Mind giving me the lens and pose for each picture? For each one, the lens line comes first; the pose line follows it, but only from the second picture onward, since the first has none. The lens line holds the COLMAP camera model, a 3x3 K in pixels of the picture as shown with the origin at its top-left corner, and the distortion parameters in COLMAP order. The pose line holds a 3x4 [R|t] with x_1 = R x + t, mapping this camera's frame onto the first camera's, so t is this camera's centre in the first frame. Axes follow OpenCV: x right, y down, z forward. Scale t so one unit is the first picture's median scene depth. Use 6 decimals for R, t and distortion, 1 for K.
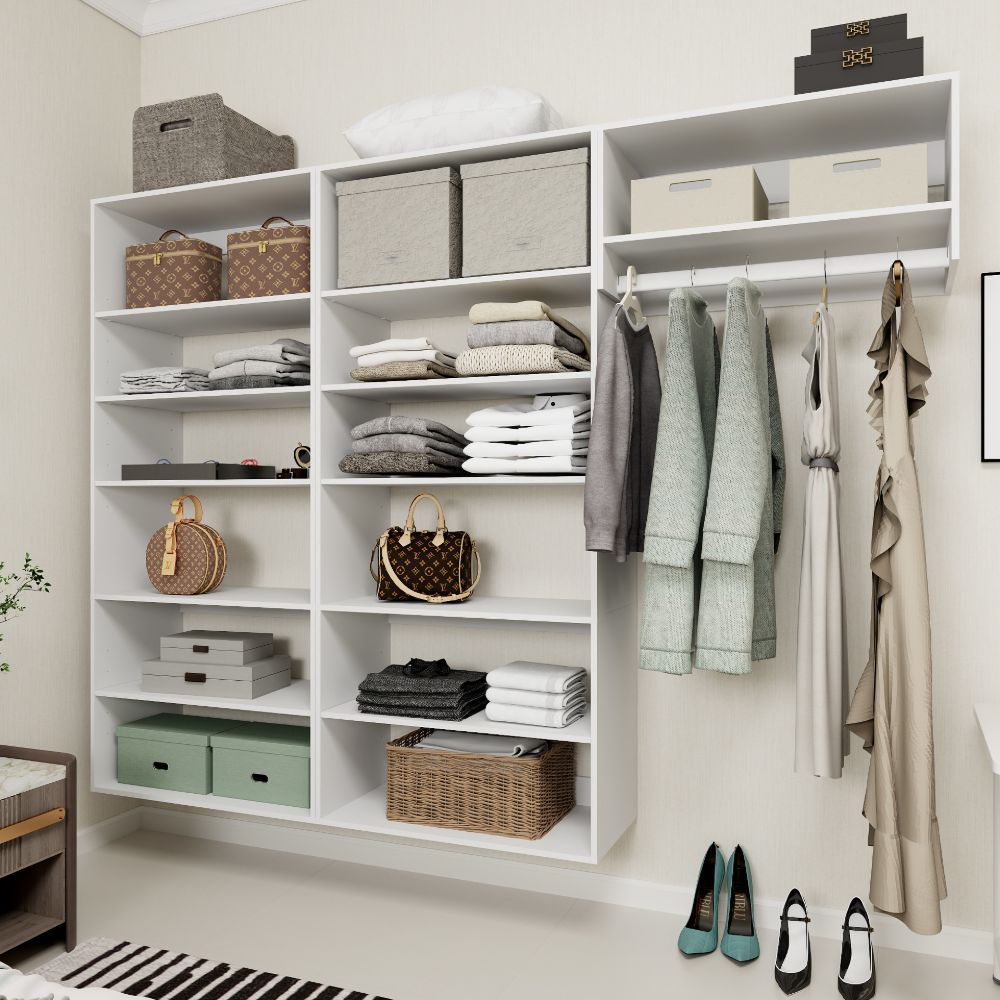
lens RADIAL K [[976.4, 0, 500.0], [0, 976.4, 500.0], [0, 0, 1]] dist [0.002920, -0.012572]
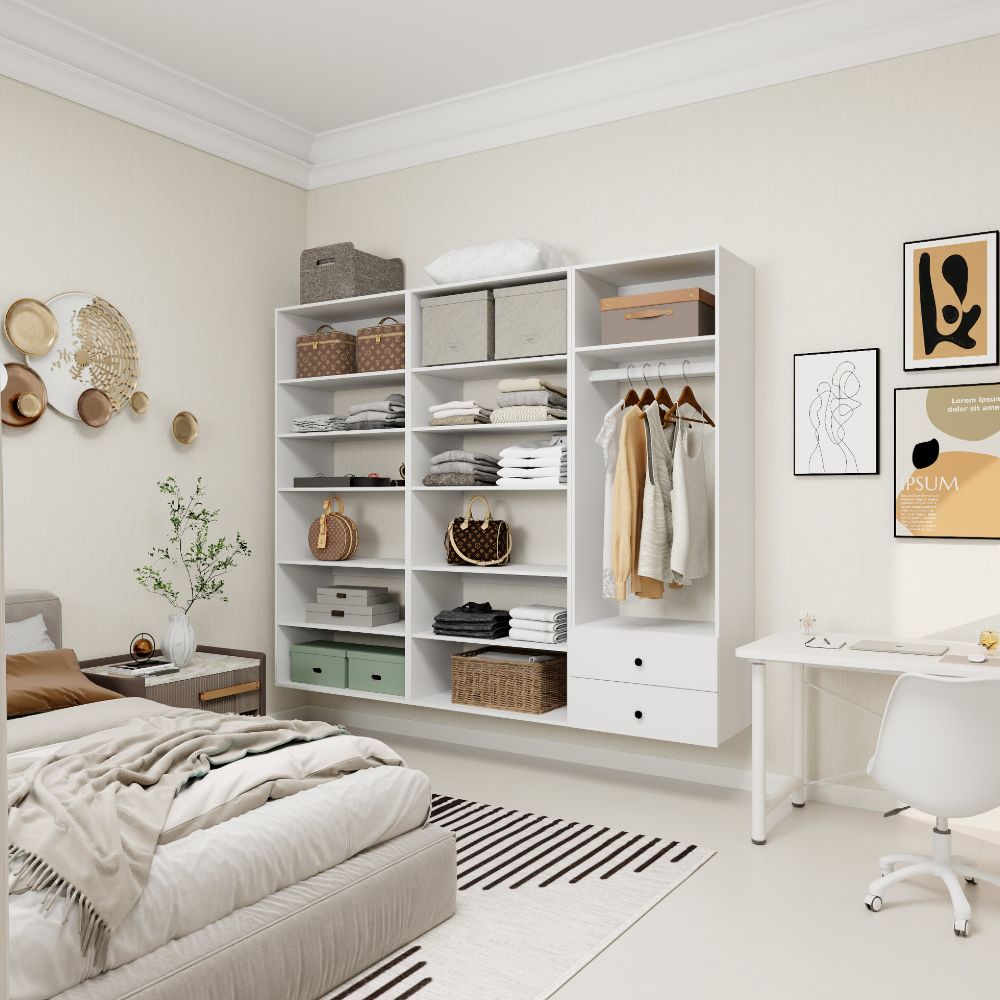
lens RADIAL K [[990.3, 0, 500.0], [0, 990.3, 500.0], [0, 0, 1]] dist [-0.001878, 0.006103]
pose [[0.983478, -0.000243, -0.181026, 0.246727], [0.000060, 0.999999, -0.001017, 0.001547], [0.181026, 0.000989, 0.983478, -0.549394]]
